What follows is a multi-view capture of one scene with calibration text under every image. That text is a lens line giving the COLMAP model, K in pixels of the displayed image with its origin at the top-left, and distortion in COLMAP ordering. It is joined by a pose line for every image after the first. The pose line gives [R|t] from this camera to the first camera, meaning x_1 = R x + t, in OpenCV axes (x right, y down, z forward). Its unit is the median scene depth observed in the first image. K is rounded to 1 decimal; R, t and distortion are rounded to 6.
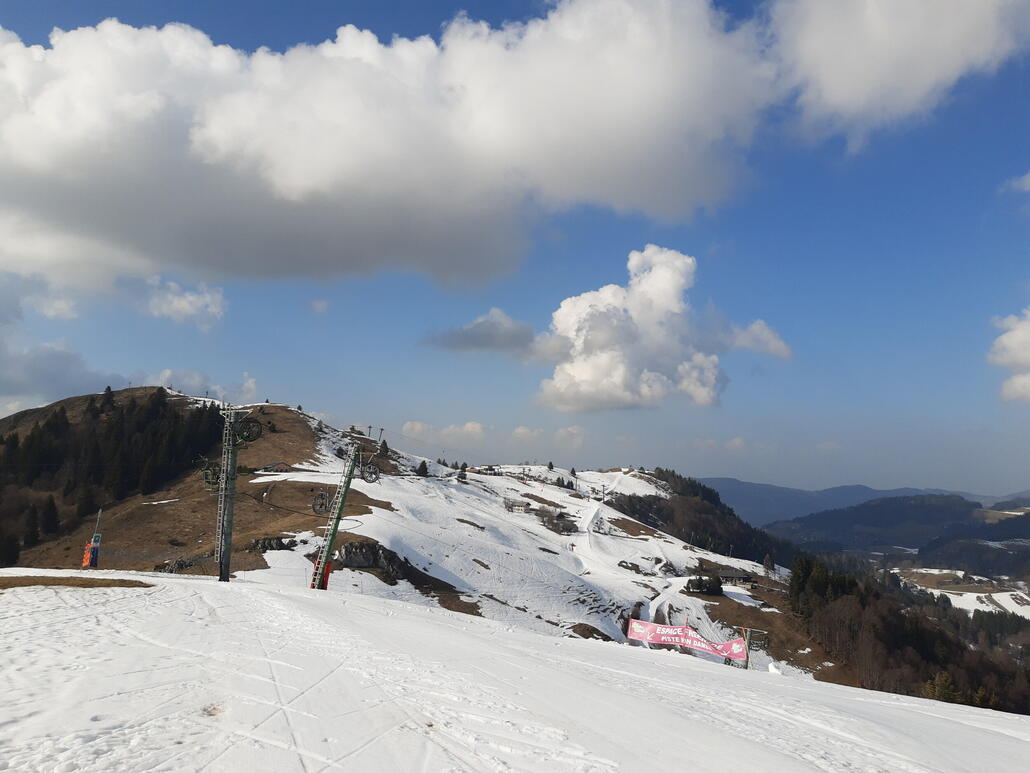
lens RADIAL K [[781.2, 0, 515.0], [0, 781.2, 386.5], [0, 0, 1]] dist [0.059766, -0.102238]
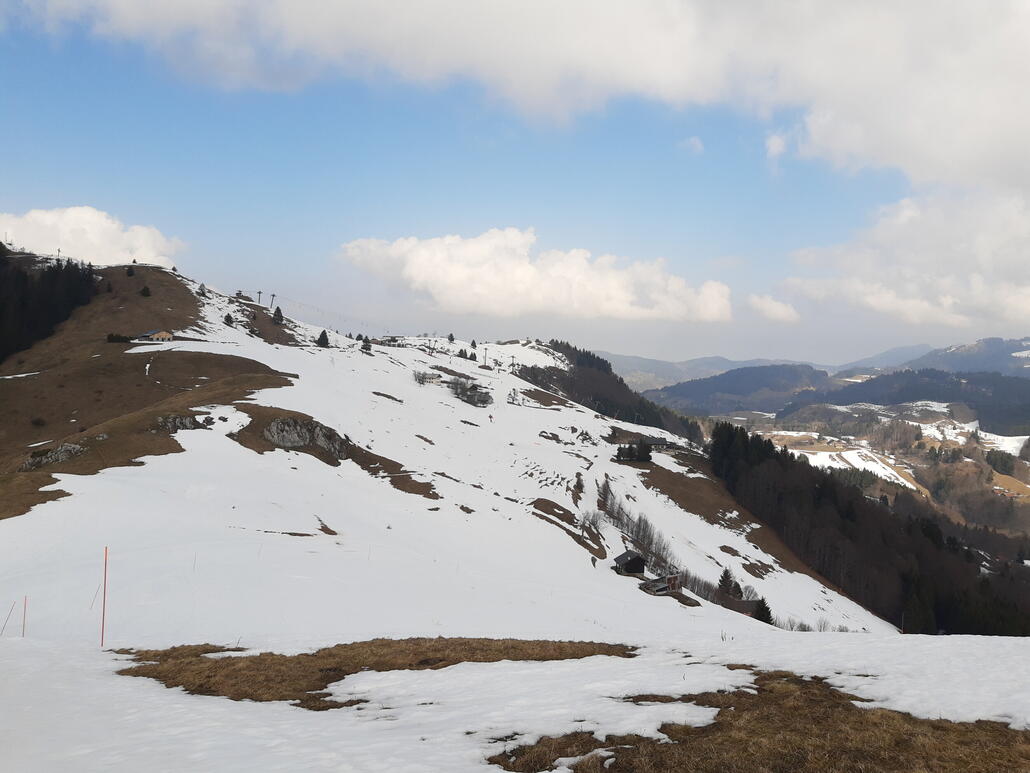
lens RADIAL K [[744.9, 0, 515.0], [0, 744.9, 386.5], [0, 0, 1]] dist [0.116550, -0.189318]
pose [[0.982980, -0.011975, 0.183321, -0.060112], [-0.017353, 0.987359, 0.157545, 0.017472], [-0.182890, -0.158045, 0.970347, 0.093471]]
